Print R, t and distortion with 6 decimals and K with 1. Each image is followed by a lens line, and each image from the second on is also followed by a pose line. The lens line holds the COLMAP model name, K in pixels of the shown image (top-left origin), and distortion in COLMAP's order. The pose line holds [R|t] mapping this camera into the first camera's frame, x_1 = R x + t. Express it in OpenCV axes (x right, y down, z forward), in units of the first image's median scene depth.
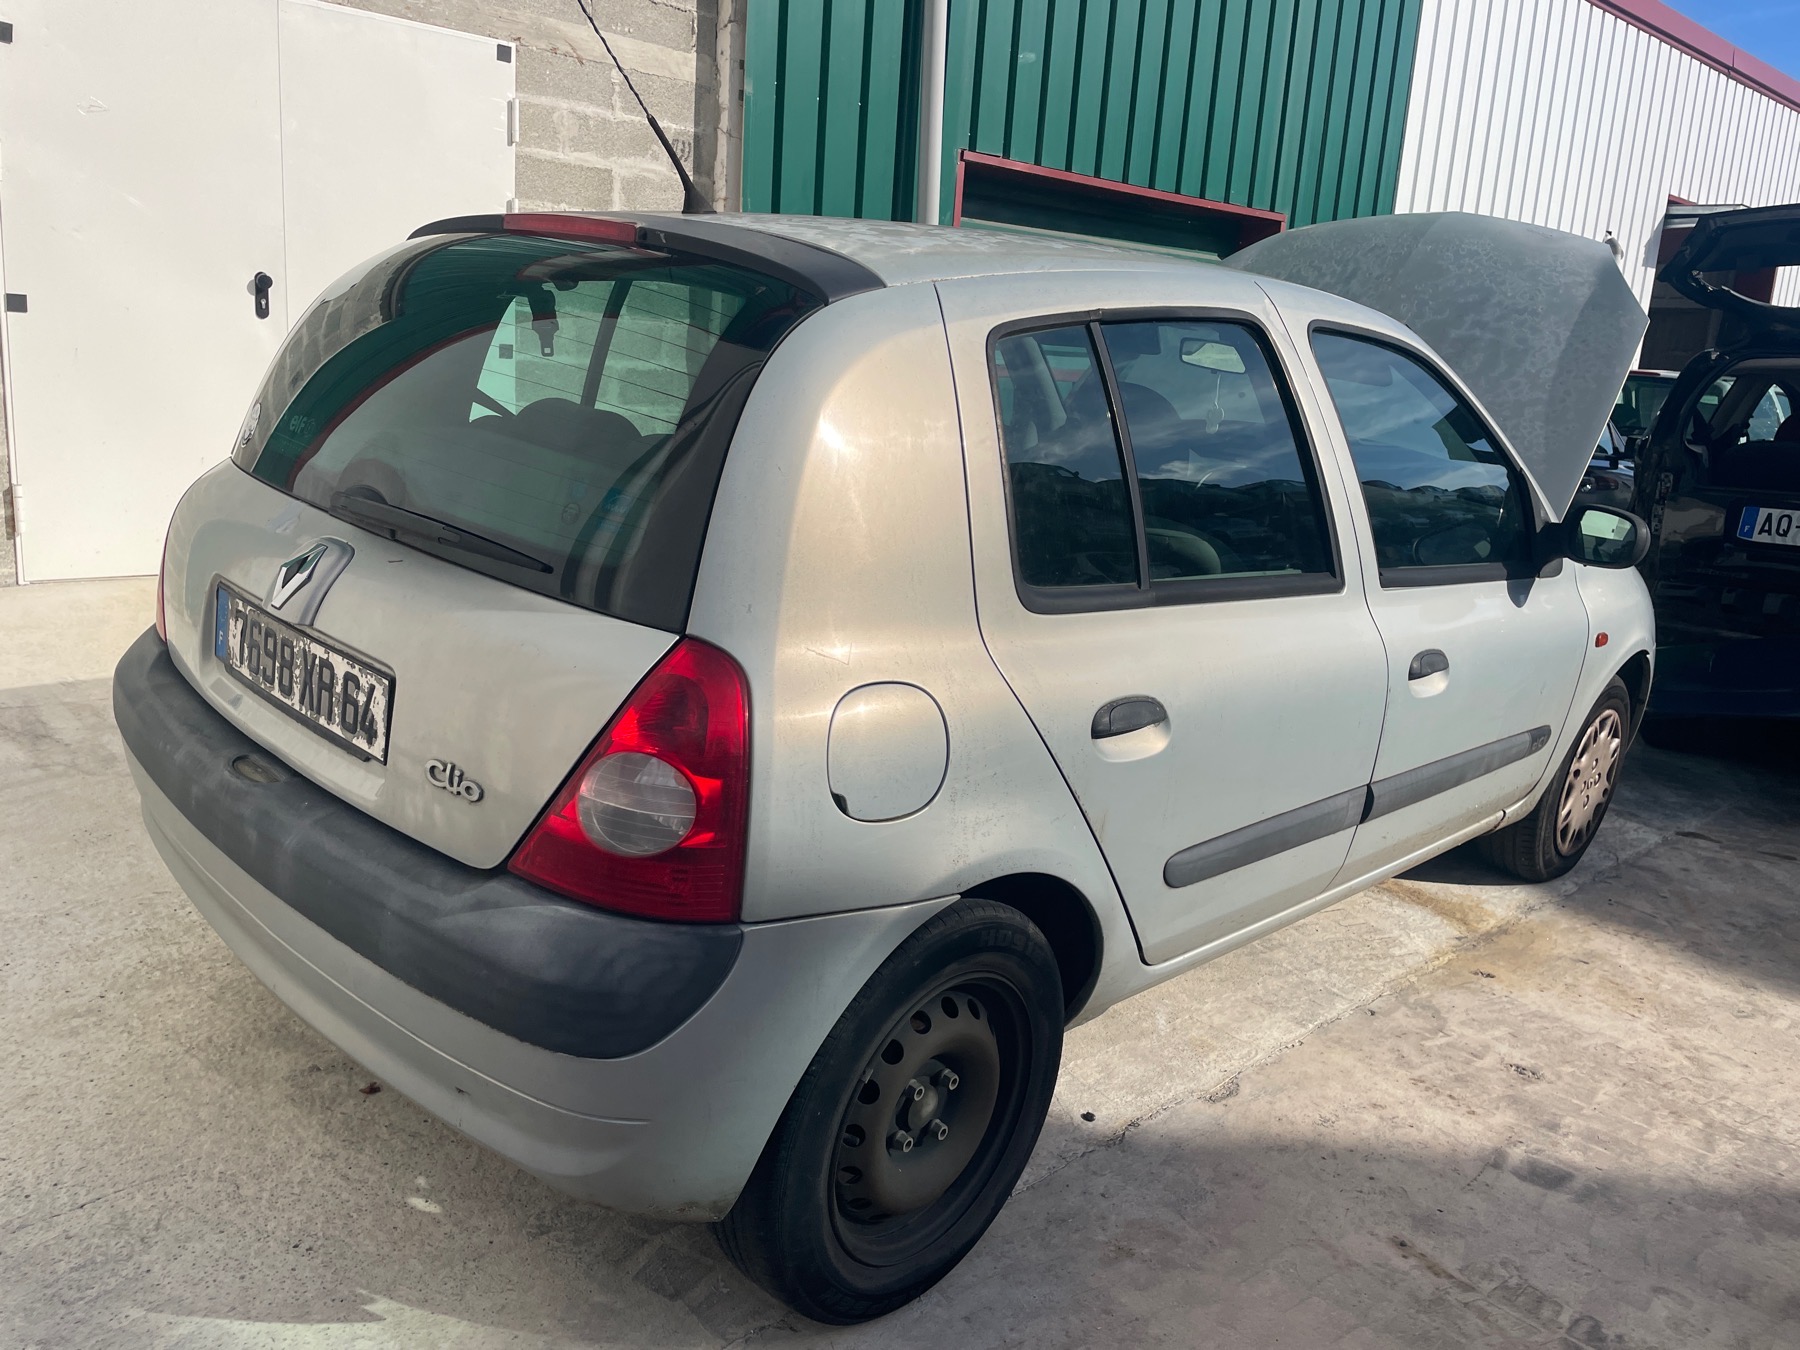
lens RADIAL K [[1359.2, 0, 901.4], [0, 1359.2, 675.9], [0, 0, 1]] dist [0.081789, -0.100717]
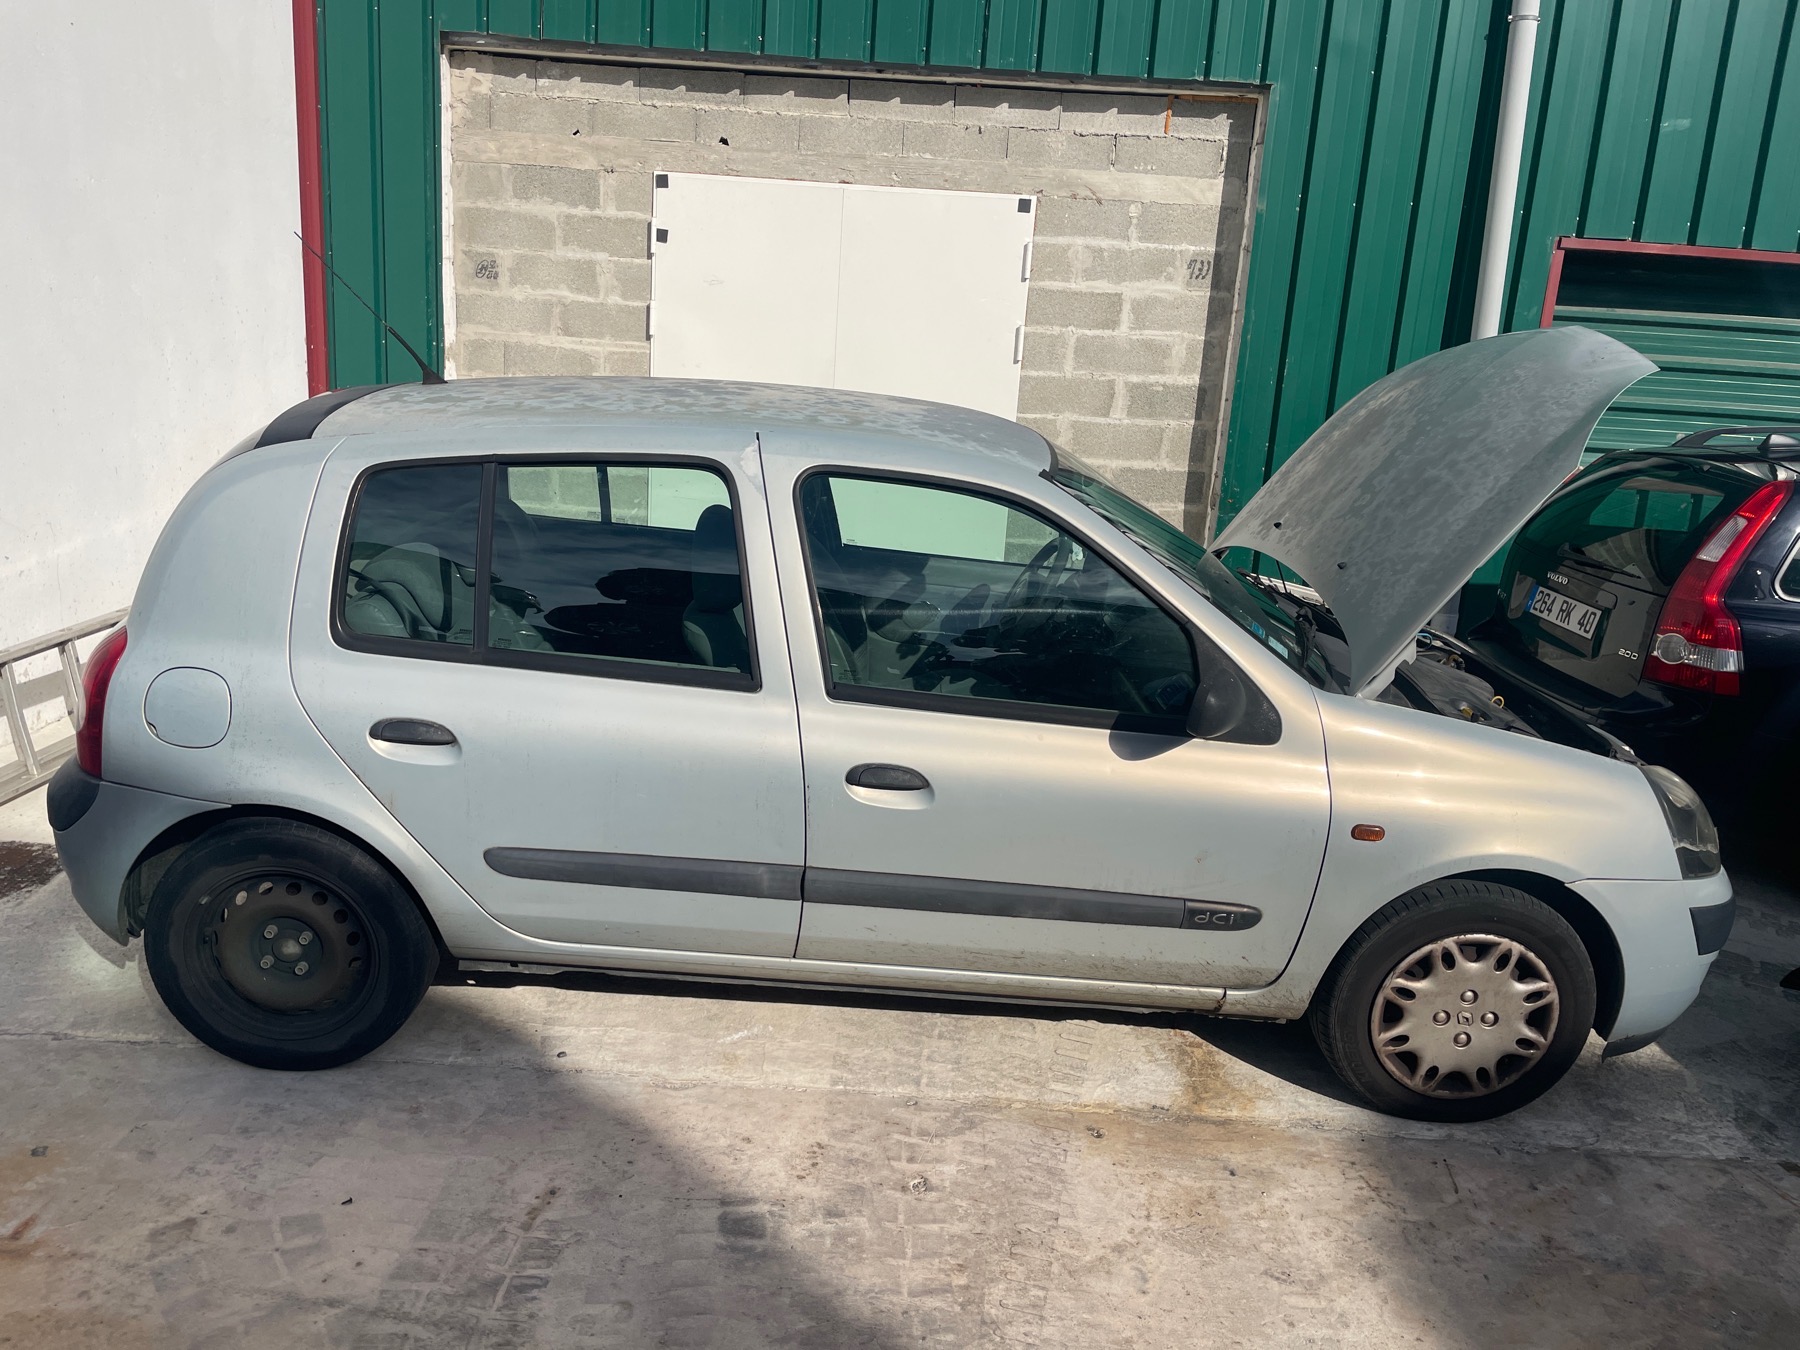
lens RADIAL K [[1359.2, 0, 882.2], [0, 1359.2, 719.8], [0, 0, 1]] dist [0.081789, -0.100717]
pose [[0.706387, 0.163704, -0.688635, 0.742227], [-0.180414, 0.982396, 0.048473, -0.070561], [0.684447, 0.089999, 0.723486, 0.137139]]
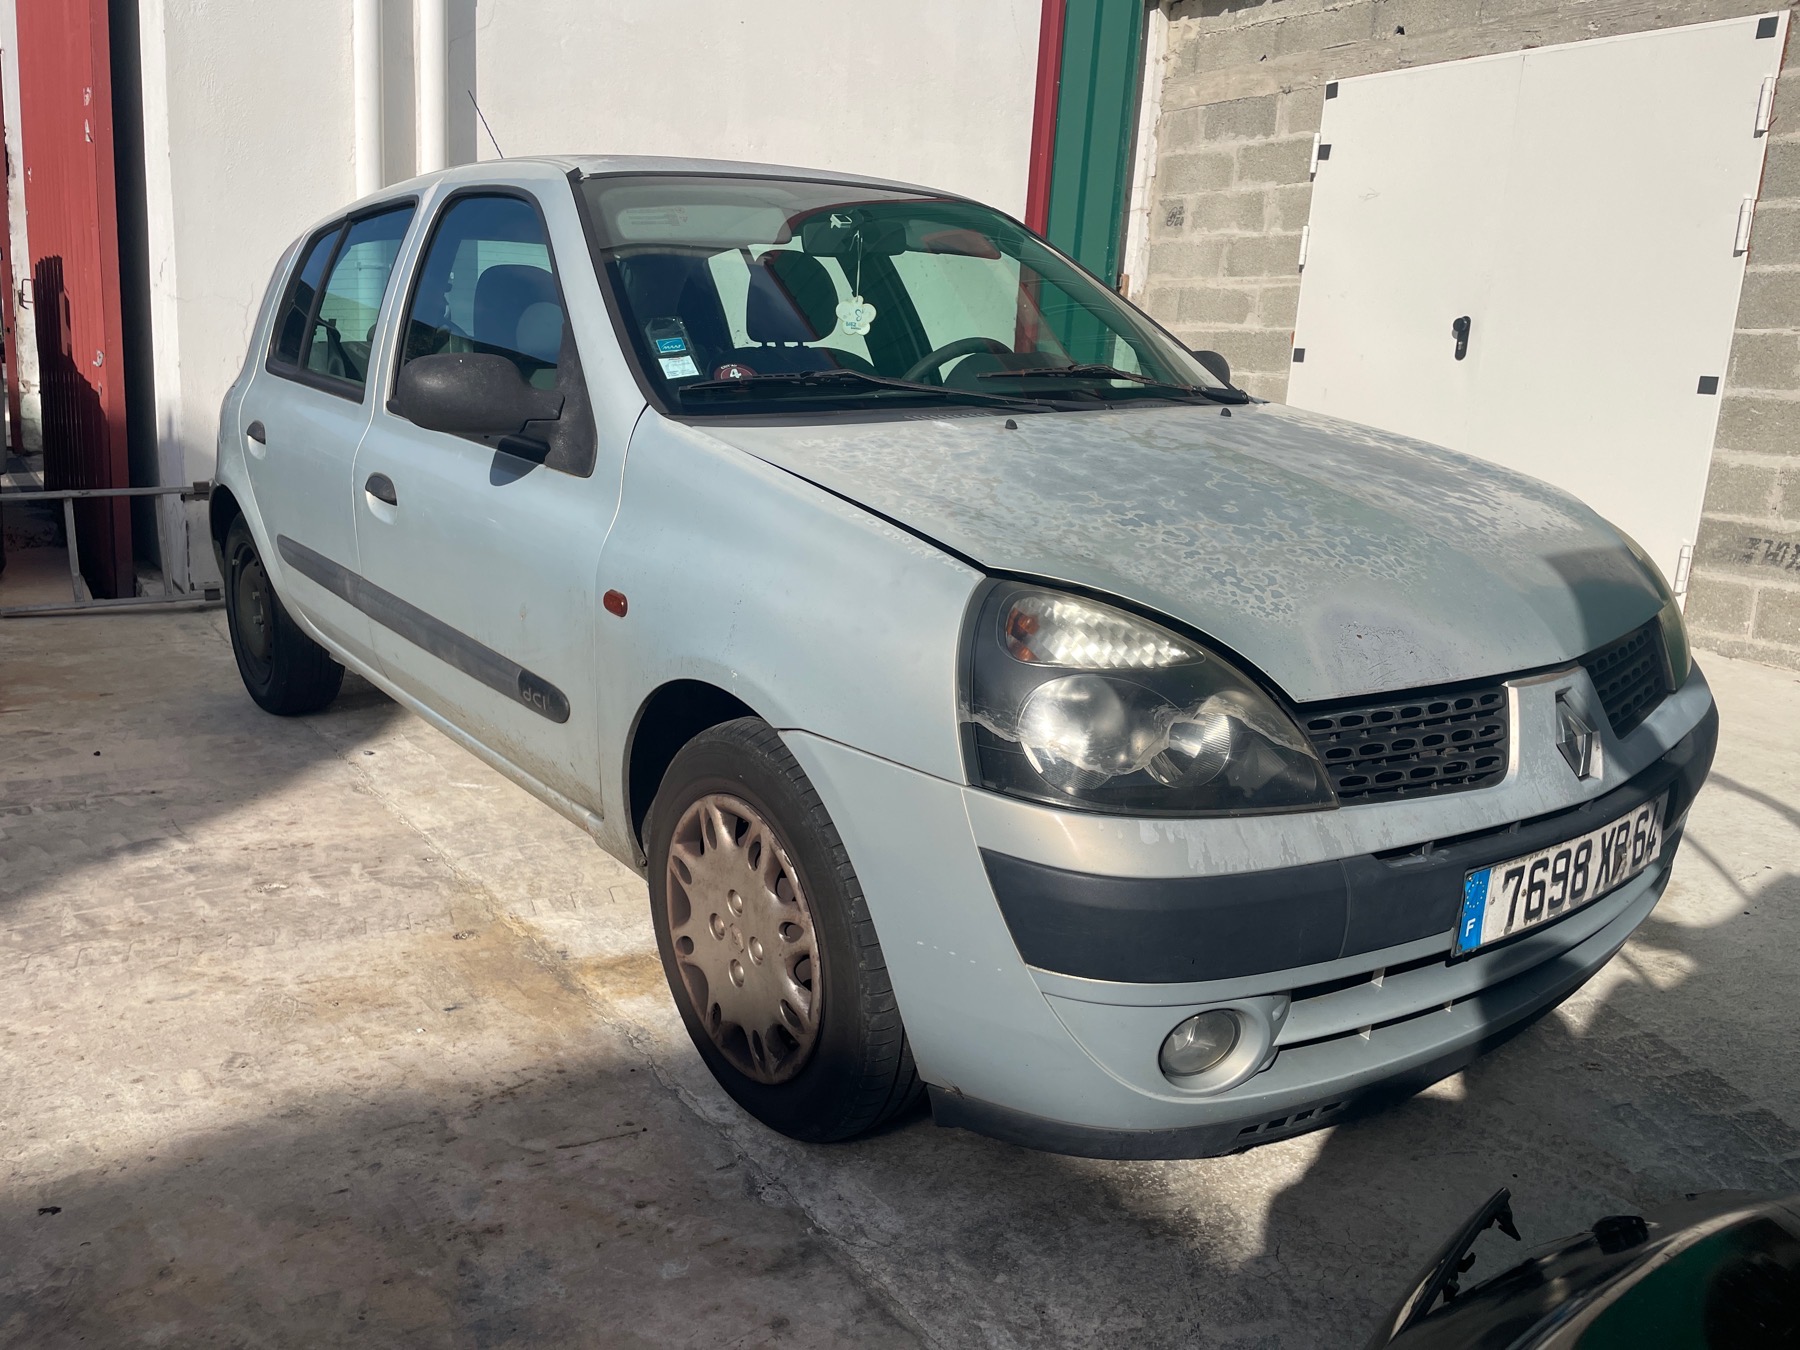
lens RADIAL K [[1359.2, 0, 869.6], [0, 1359.2, 679.0], [0, 0, 1]] dist [0.081789, -0.100717]
pose [[-0.147330, 0.147700, -0.977997, 0.927732], [-0.294484, 0.937395, 0.185930, -0.120155], [0.944232, 0.315397, -0.094611, 0.999840]]
